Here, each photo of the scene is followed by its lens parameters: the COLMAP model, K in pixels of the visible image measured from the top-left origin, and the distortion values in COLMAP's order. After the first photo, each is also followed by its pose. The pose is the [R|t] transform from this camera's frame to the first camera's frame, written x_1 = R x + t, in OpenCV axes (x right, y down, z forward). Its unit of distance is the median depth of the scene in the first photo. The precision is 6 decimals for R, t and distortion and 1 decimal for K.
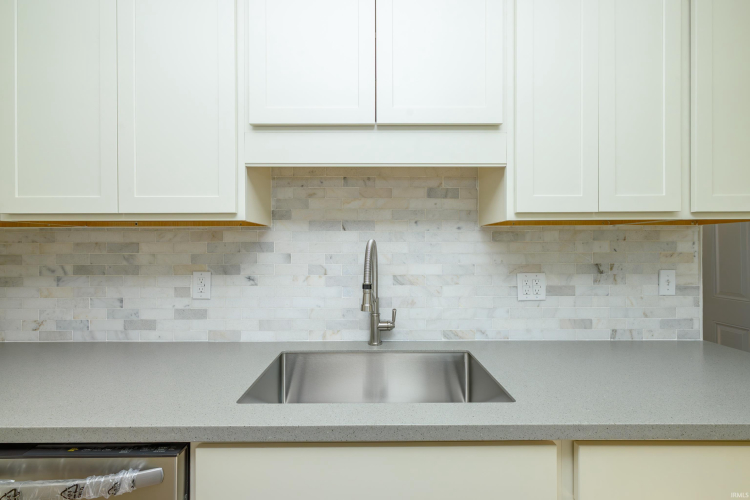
lens RADIAL K [[302.0, 0, 376.6], [0, 302.0, 245.9], [0, 0, 1]] dist [0.000262, -0.000173]
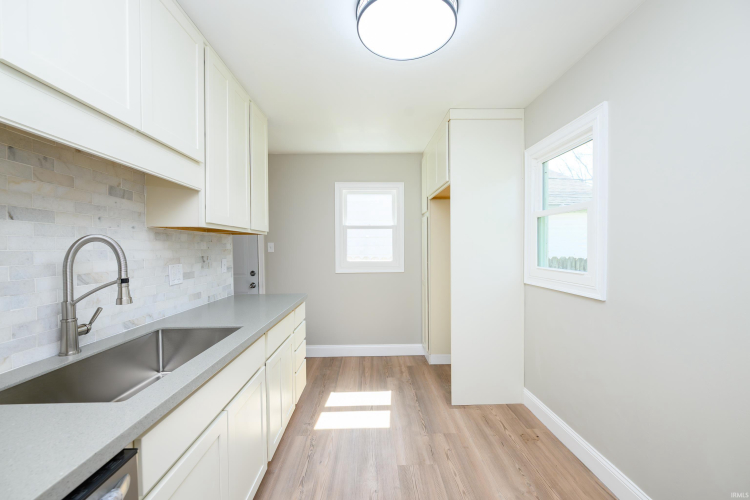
lens RADIAL K [[302.0, 0, 375.2], [0, 302.0, 251.8], [0, 0, 1]] dist [0.000262, -0.000173]
pose [[-0.019737, -0.010163, 0.999754, -0.862850], [0.003470, 0.999942, 0.010233, 0.022821], [-0.999799, 0.003672, -0.019700, 0.130401]]
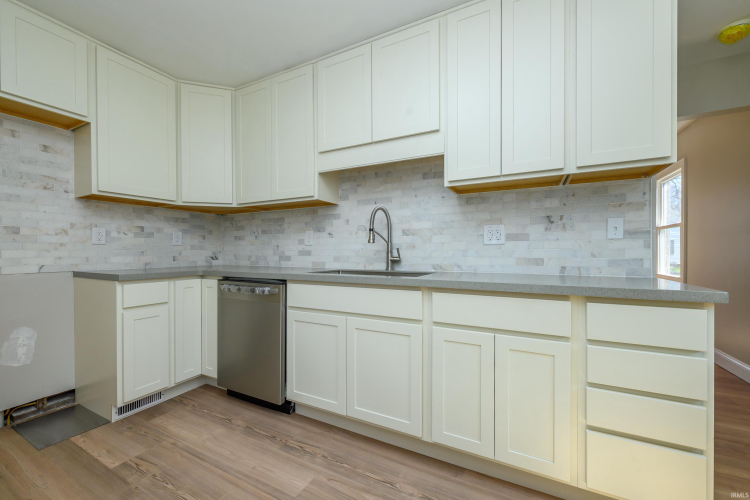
lens RADIAL K [[302.0, 0, 373.7], [0, 302.0, 250.6], [0, 0, 1]] dist [0.000262, -0.000173]
pose [[0.886314, -0.000402, -0.463084, 0.667138], [0.003485, 0.999977, 0.005802, 0.199057], [0.463071, -0.006757, 0.886296, -0.504668]]
